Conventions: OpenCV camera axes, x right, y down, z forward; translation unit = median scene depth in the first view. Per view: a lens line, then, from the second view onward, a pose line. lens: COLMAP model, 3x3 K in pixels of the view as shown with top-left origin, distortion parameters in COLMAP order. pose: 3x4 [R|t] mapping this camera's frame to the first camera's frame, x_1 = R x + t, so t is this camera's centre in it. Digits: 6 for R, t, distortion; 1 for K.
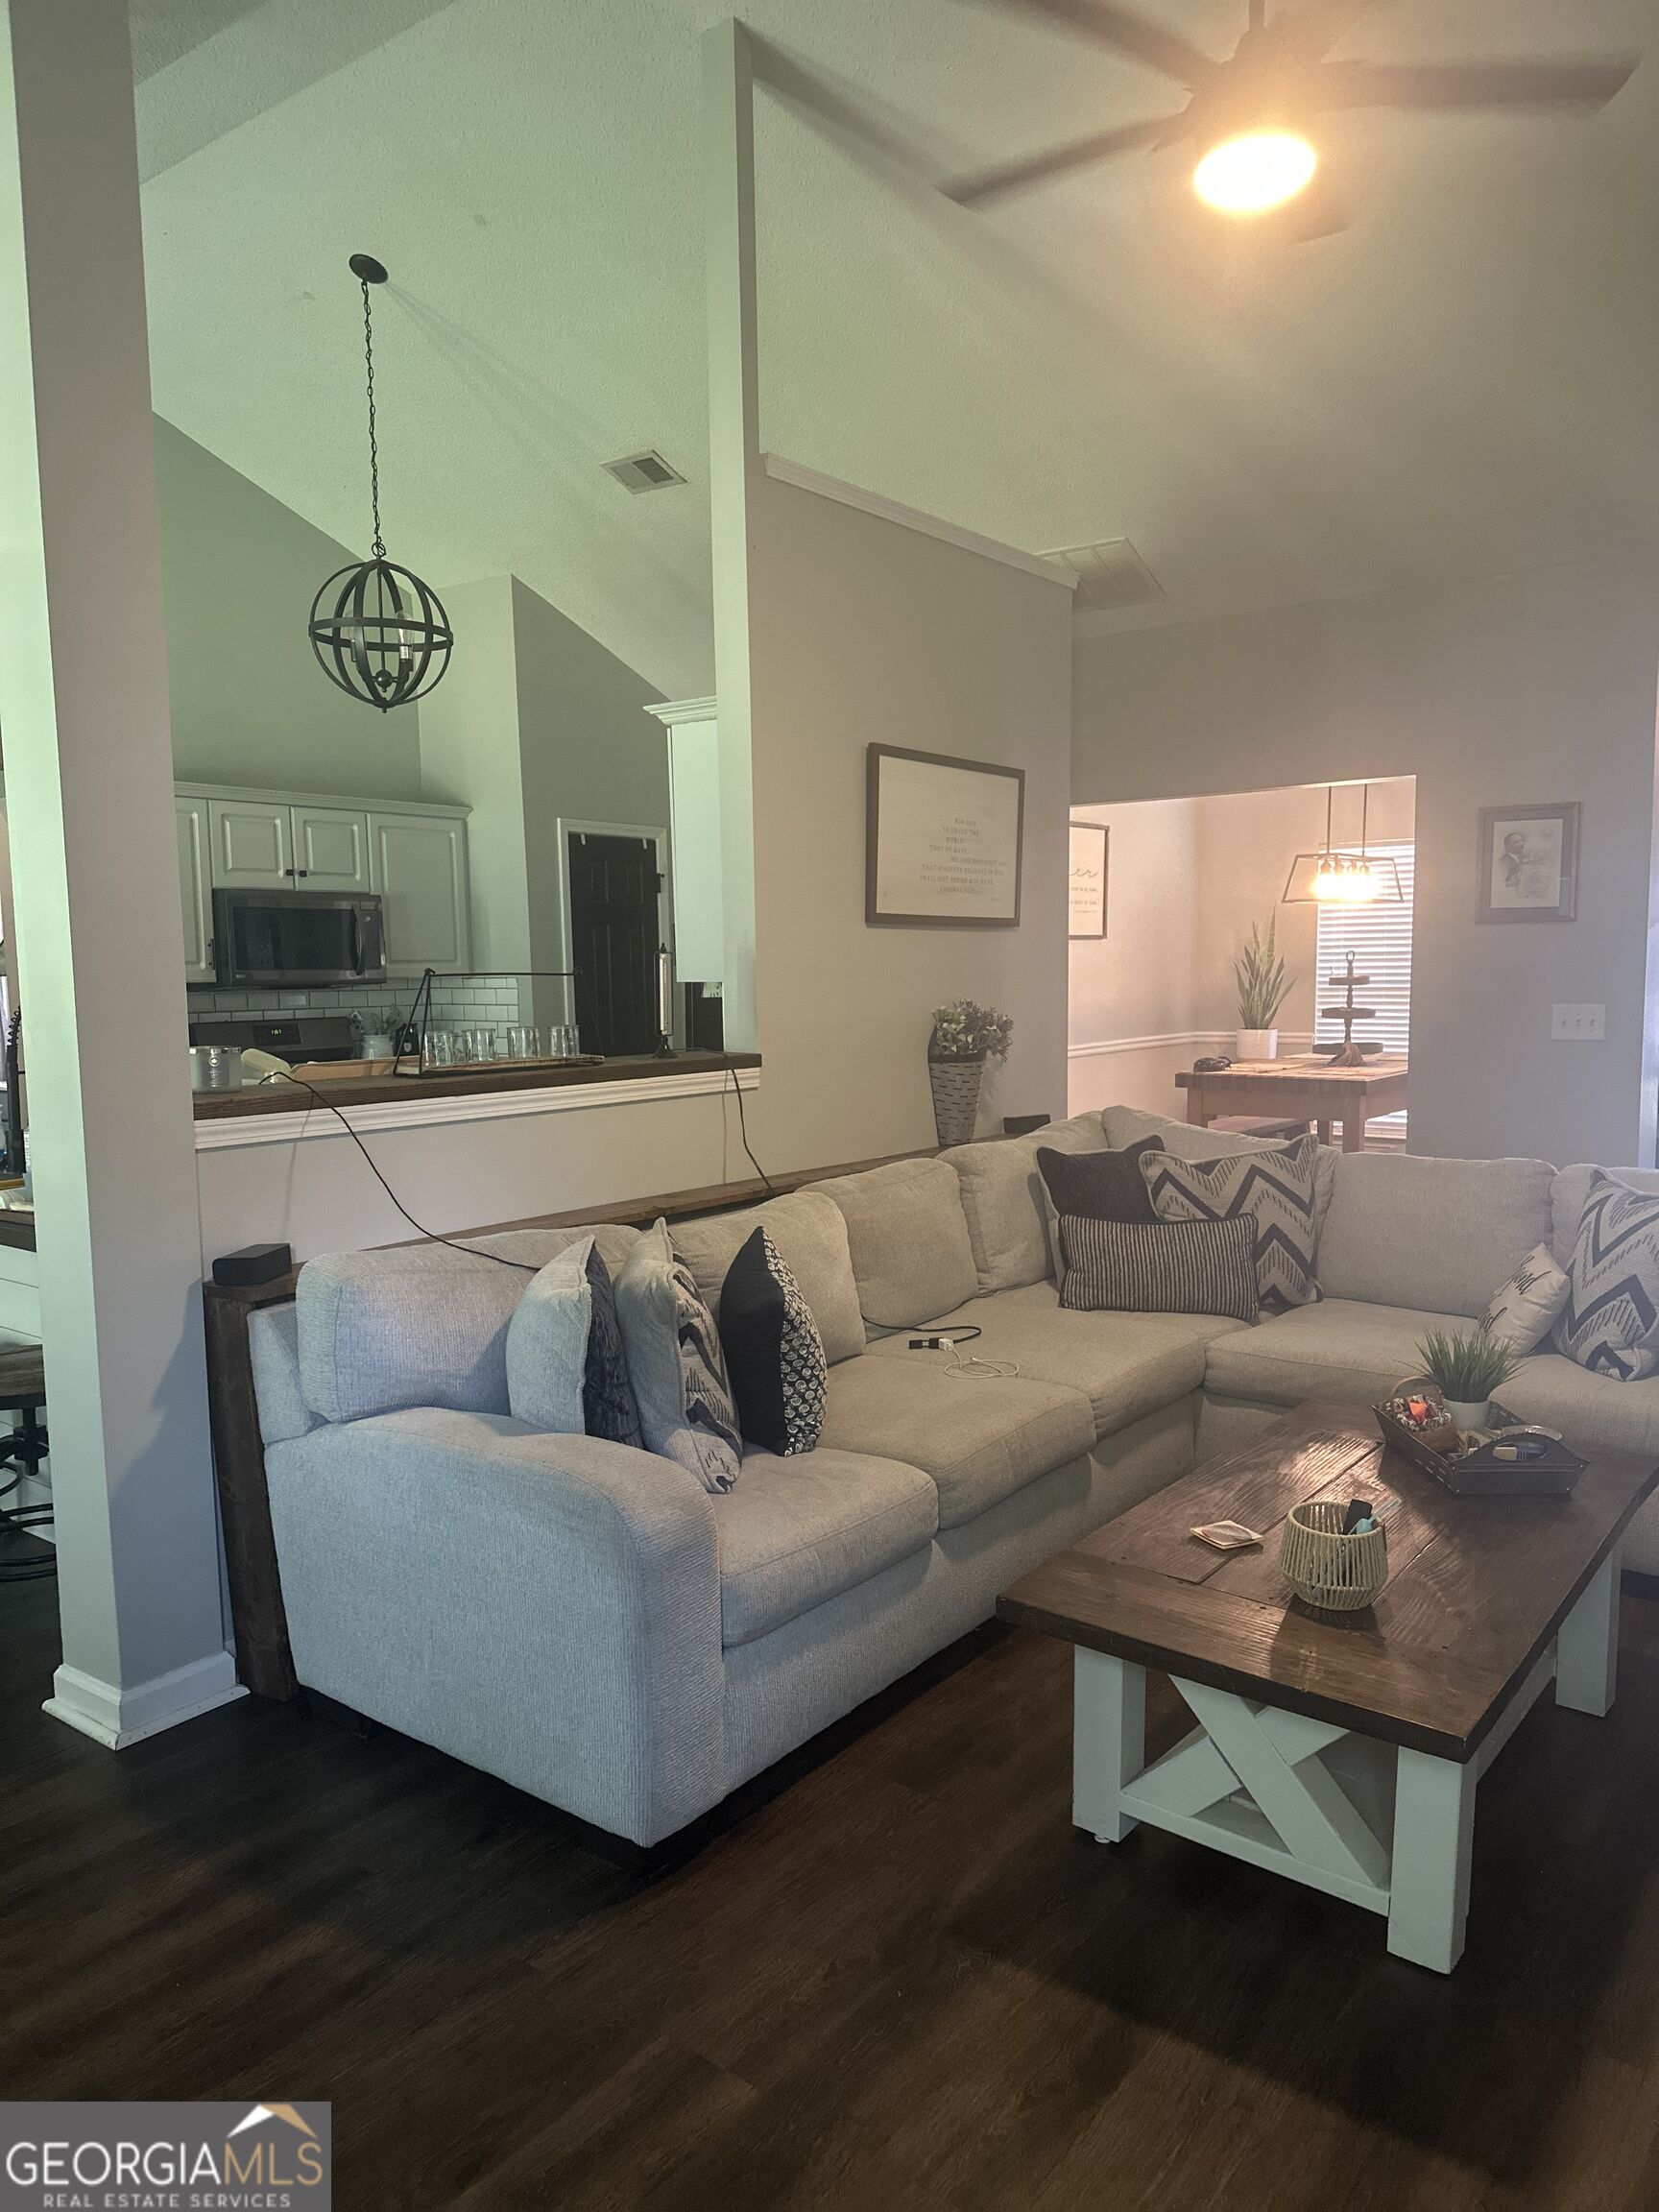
lens RADIAL K [[1564.2, 0, 821.7], [0, 1564.2, 1114.0], [0, 0, 1]] dist [0.000252, -0.011310]
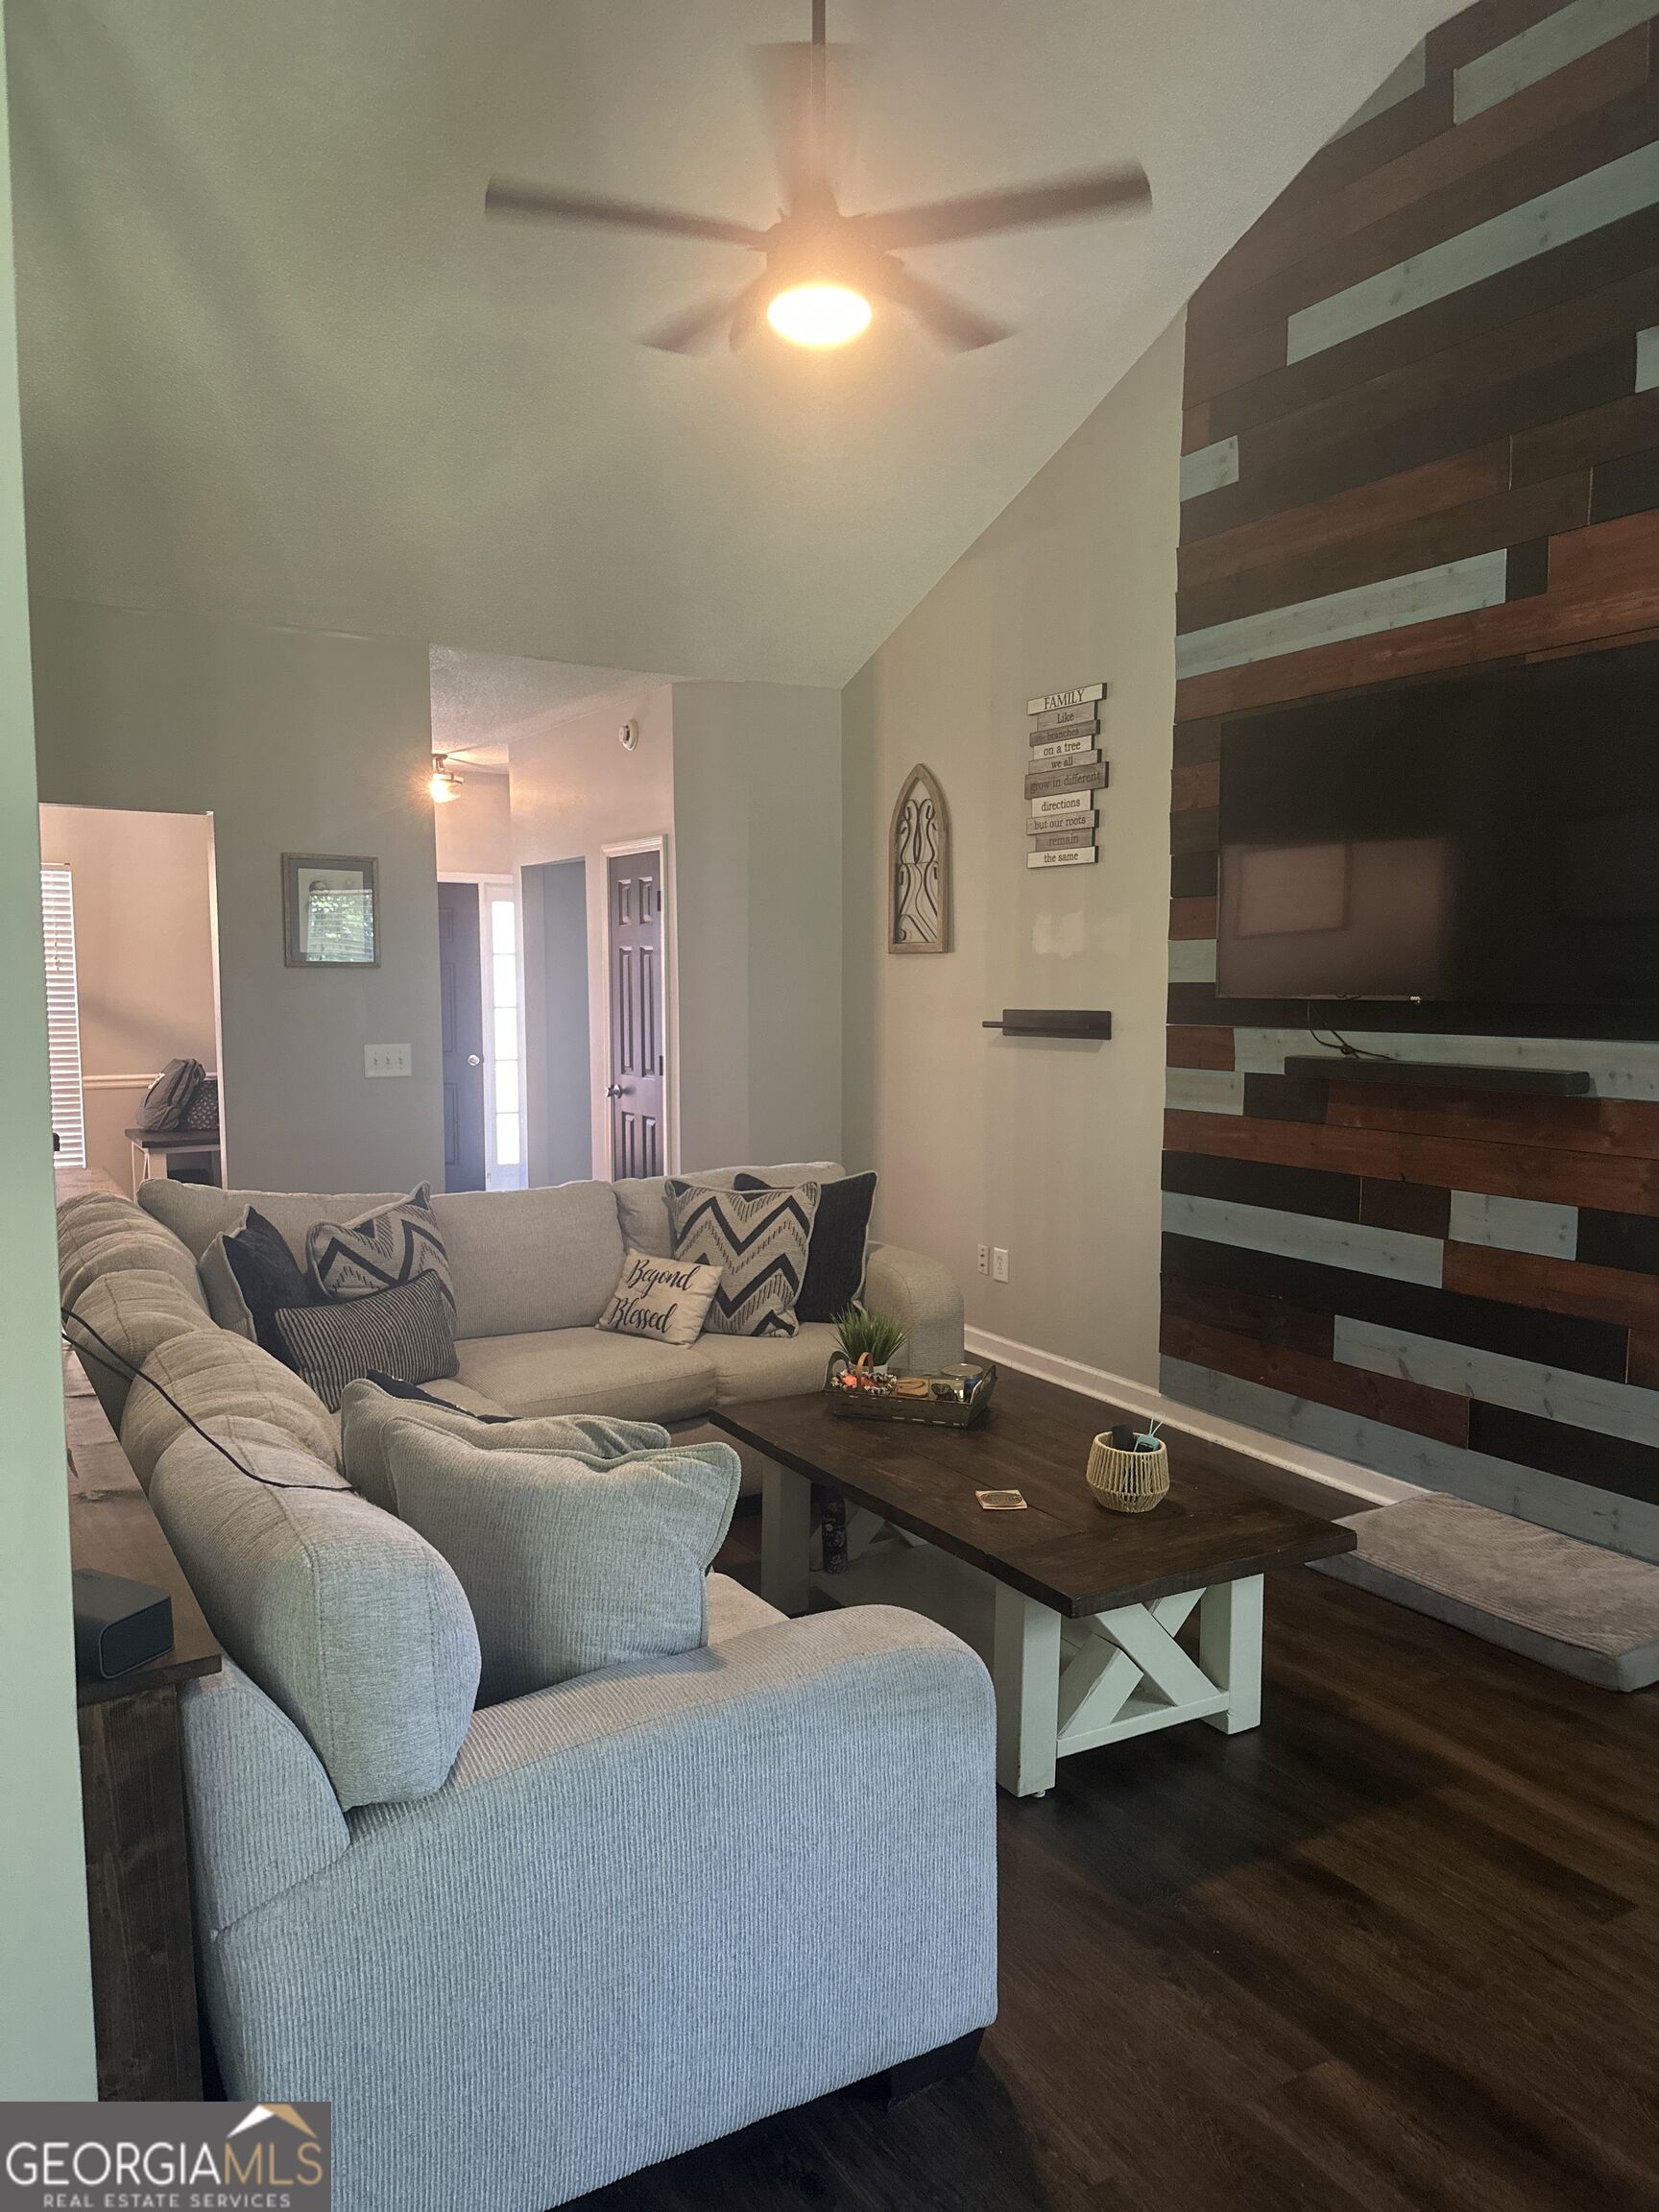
lens RADIAL K [[1564.2, 0, 821.9], [0, 1564.2, 1117.0], [0, 0, 1]] dist [0.000252, -0.011310]
pose [[0.391132, -0.084648, 0.916433, -0.615743], [0.096502, 0.994044, 0.050630, -0.067127], [-0.915261, 0.068634, 0.396972, 0.461803]]
